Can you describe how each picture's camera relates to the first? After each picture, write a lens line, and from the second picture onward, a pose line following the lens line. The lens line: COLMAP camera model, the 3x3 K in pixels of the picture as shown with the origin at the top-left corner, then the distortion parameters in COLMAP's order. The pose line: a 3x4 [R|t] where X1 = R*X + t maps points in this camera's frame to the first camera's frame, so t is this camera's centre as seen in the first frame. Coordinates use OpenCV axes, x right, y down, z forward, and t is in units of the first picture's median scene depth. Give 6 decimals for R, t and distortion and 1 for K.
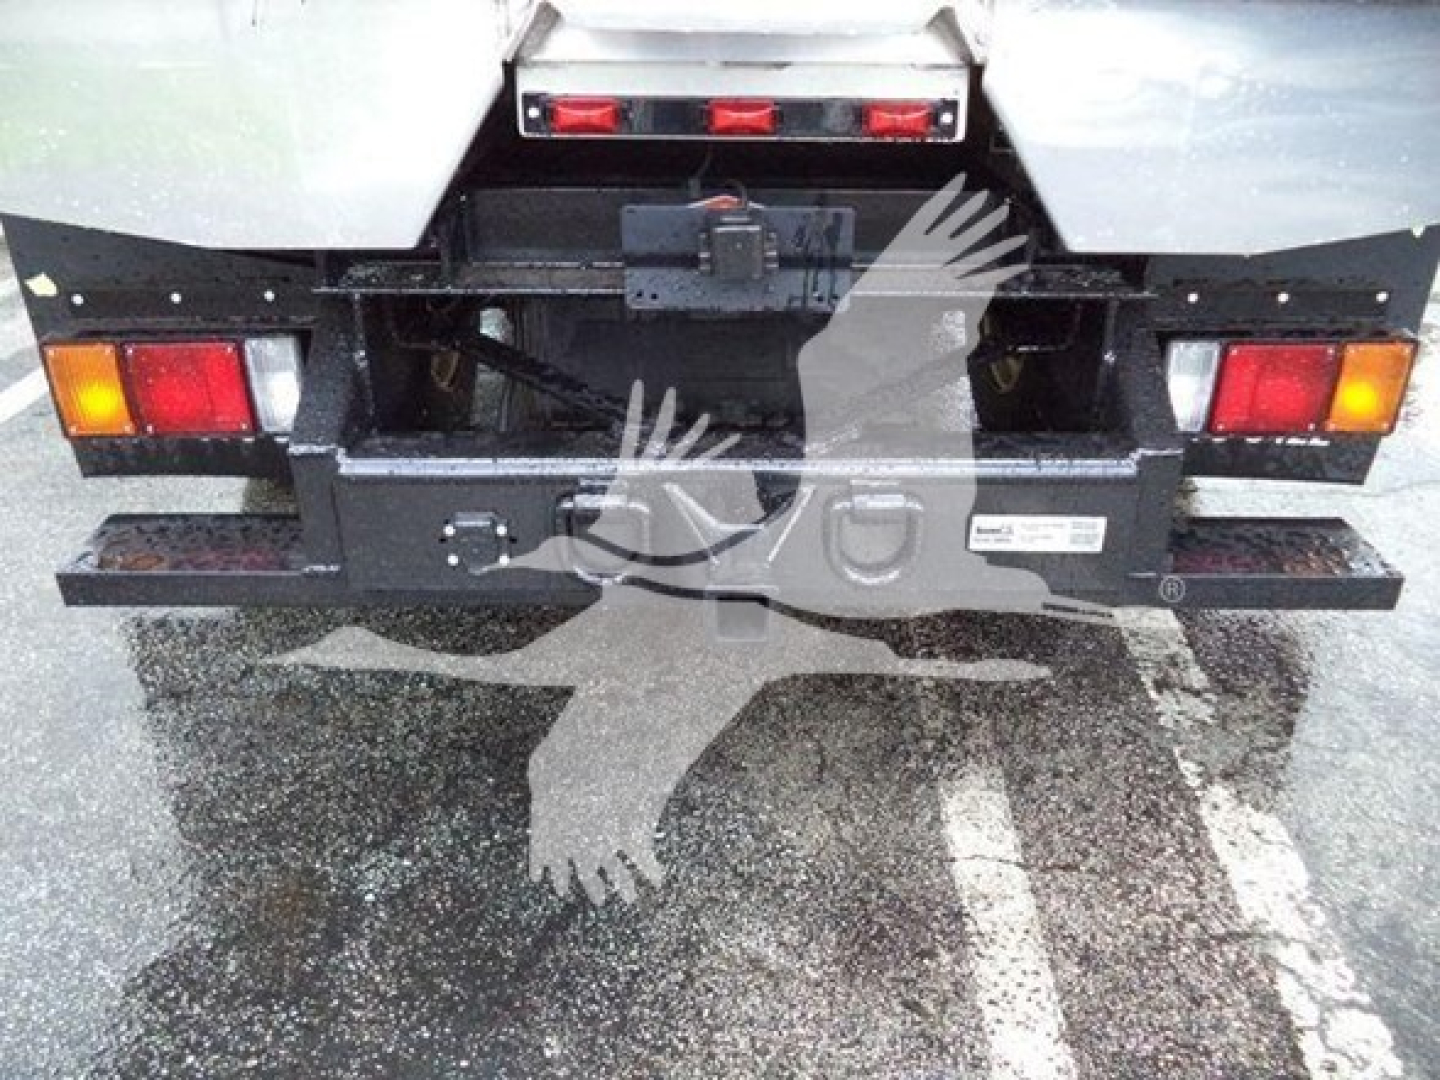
lens RADIAL K [[1151.3, 0, 720.0], [0, 1151.3, 540.0], [0, 0, 1]] dist [-0.023642, -0.003037]
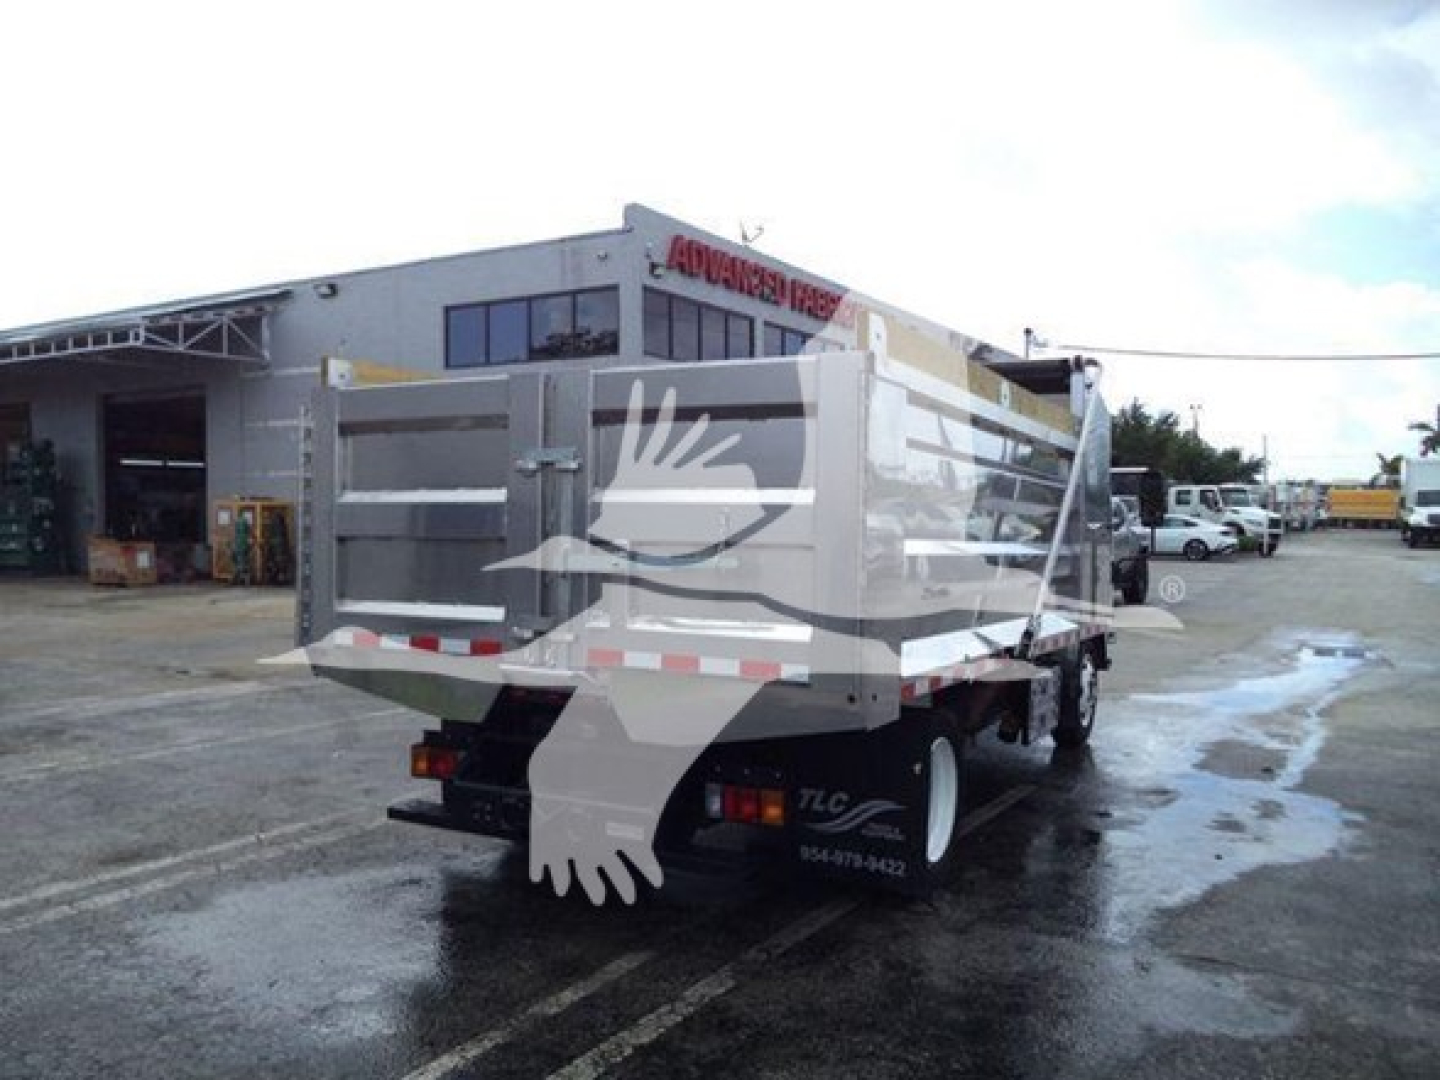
lens RADIAL K [[1167.5, 0, 713.6], [0, 1167.5, 540.2], [0, 0, 1]] dist [-0.031646, 0.008984]
pose [[0.874449, 0.004707, -0.485094, 1.825517], [-0.236700, 0.876985, -0.418175, 0.516492], [0.423452, 0.480495, 0.767993, -1.521269]]
